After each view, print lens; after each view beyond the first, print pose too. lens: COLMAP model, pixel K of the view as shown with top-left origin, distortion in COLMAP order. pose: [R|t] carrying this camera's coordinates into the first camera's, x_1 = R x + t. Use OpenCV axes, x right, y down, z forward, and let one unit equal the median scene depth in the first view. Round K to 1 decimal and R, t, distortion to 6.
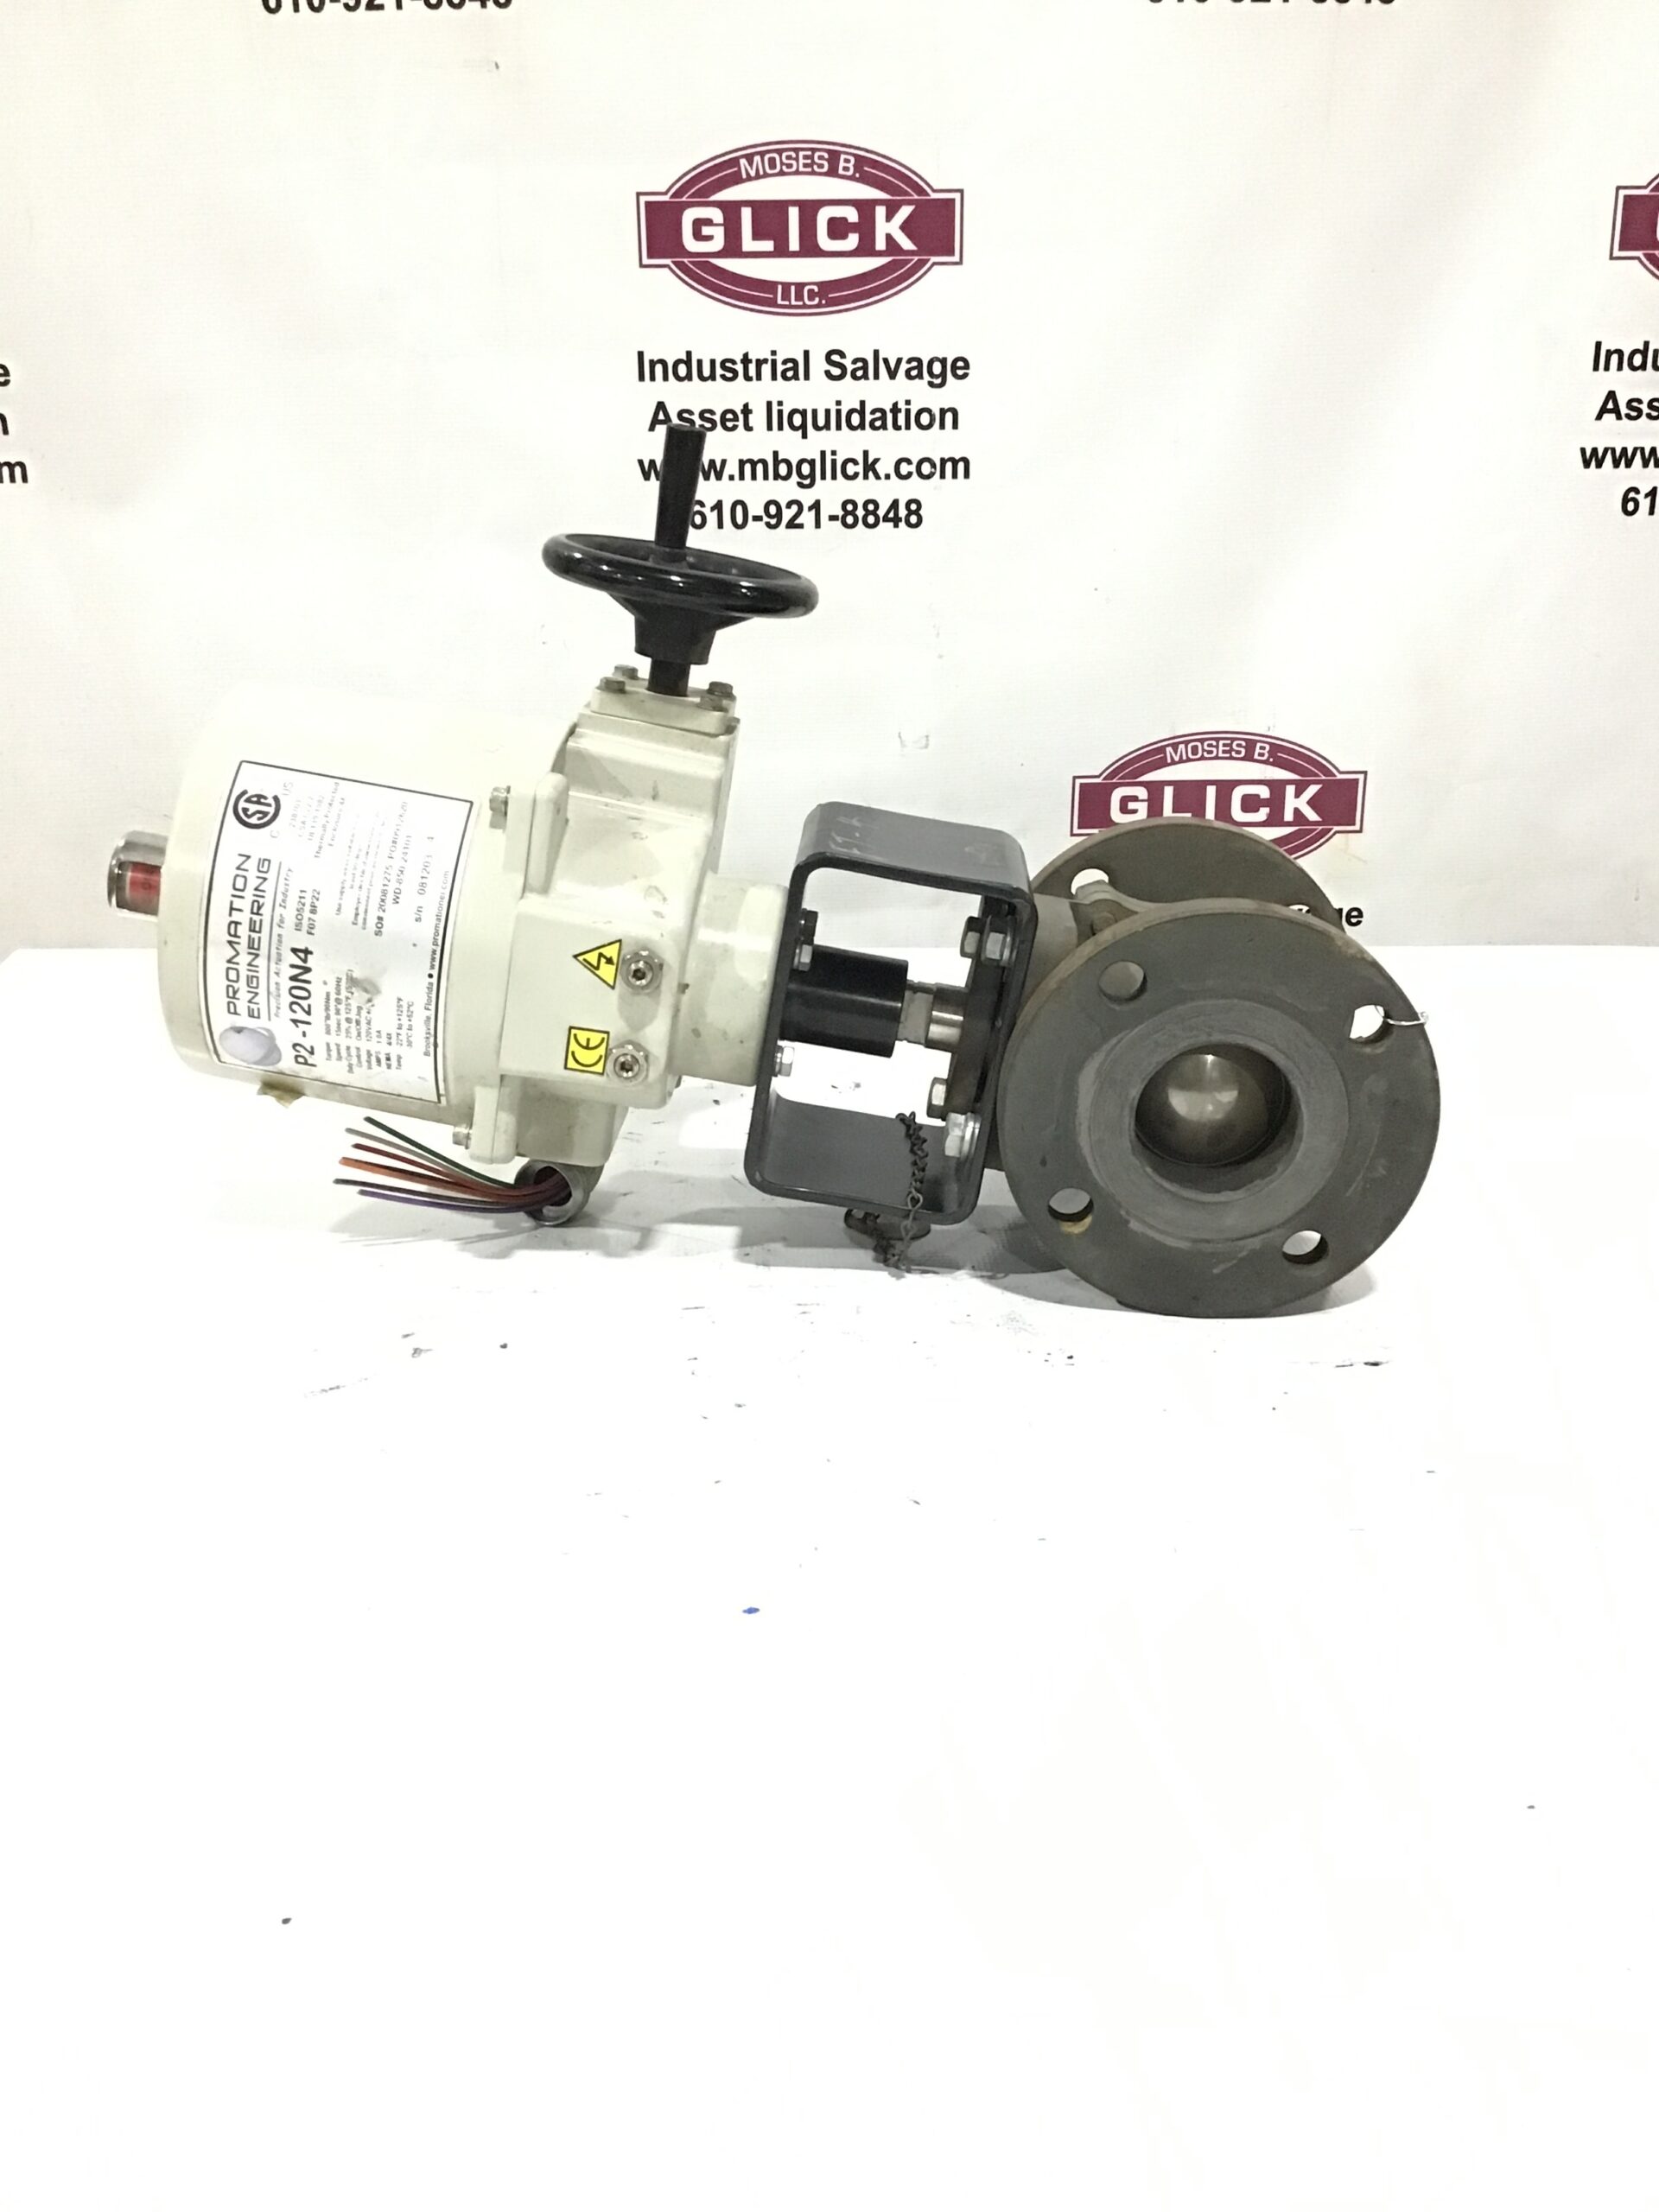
lens RADIAL K [[1966.0, 0, 837.0], [0, 1966.0, 1105.8], [0, 0, 1]] dist [0.129915, -0.285852]
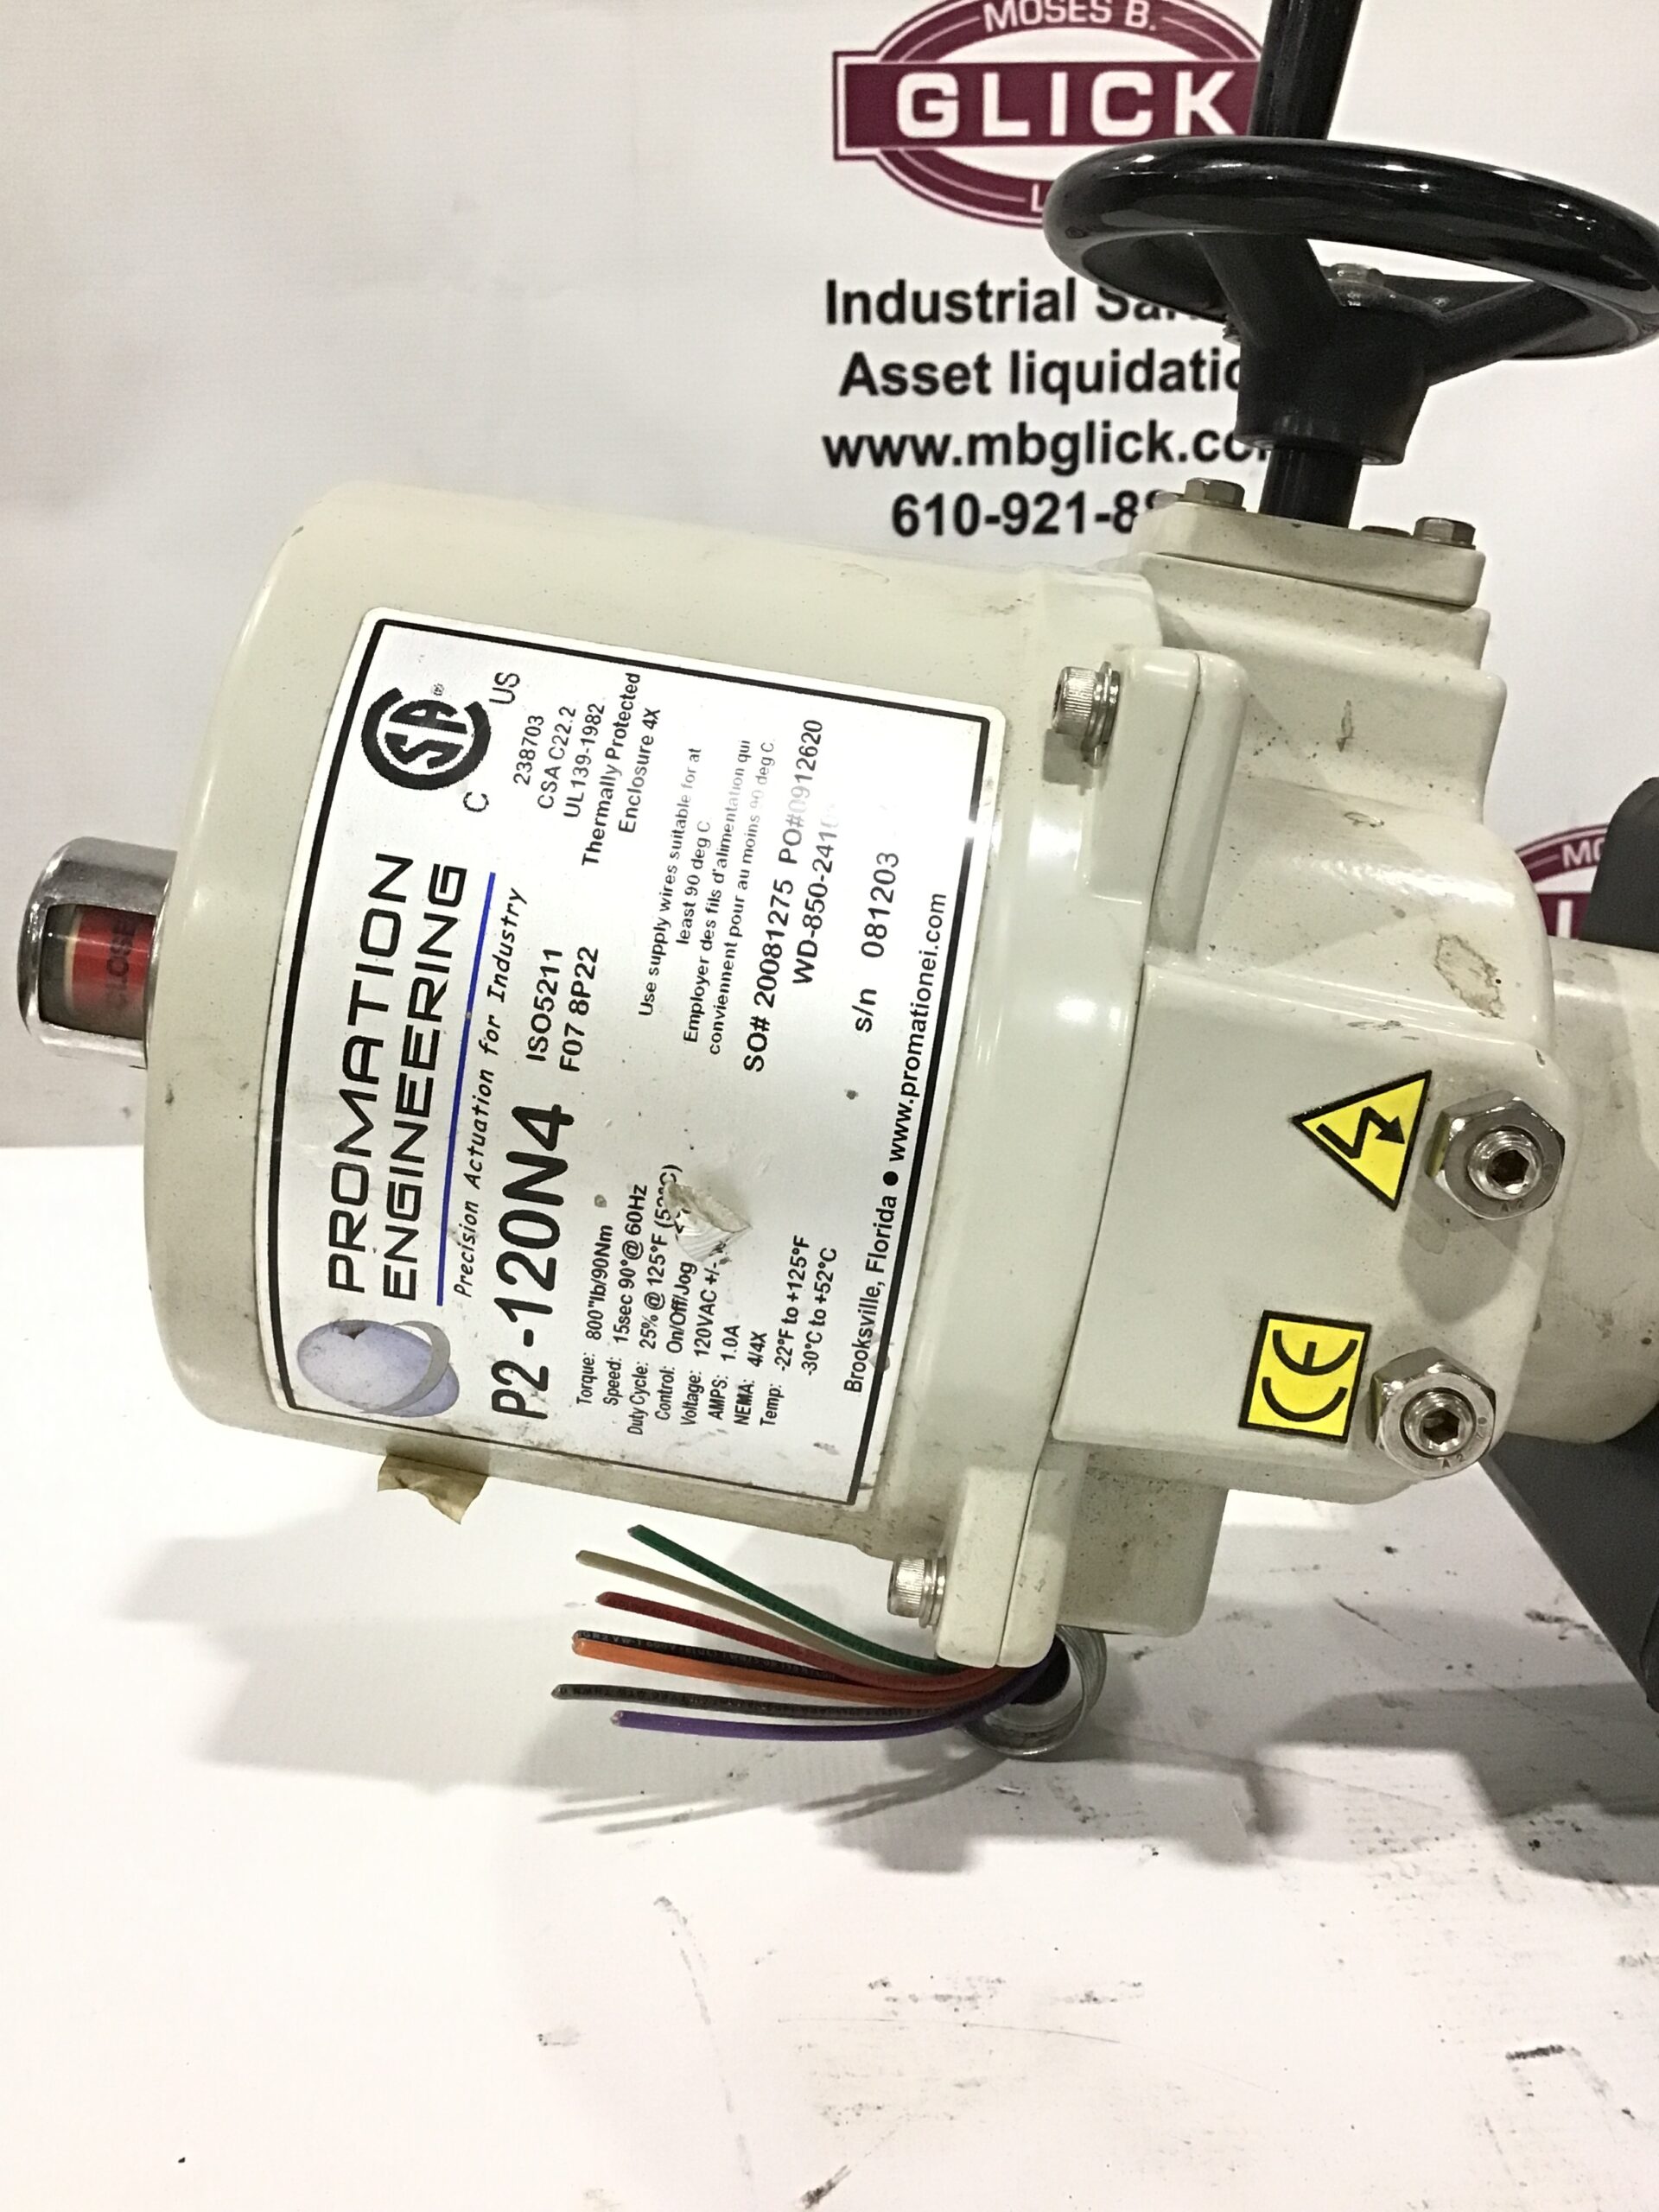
lens RADIAL K [[1985.0, 0, 821.8], [0, 1985.0, 1096.1], [0, 0, 1]] dist [0.112496, -0.252975]
pose [[0.999681, -0.010322, 0.023030, -0.196531], [0.012746, 0.994096, -0.107751, -0.035824], [-0.021782, 0.108011, 0.993911, 0.547957]]
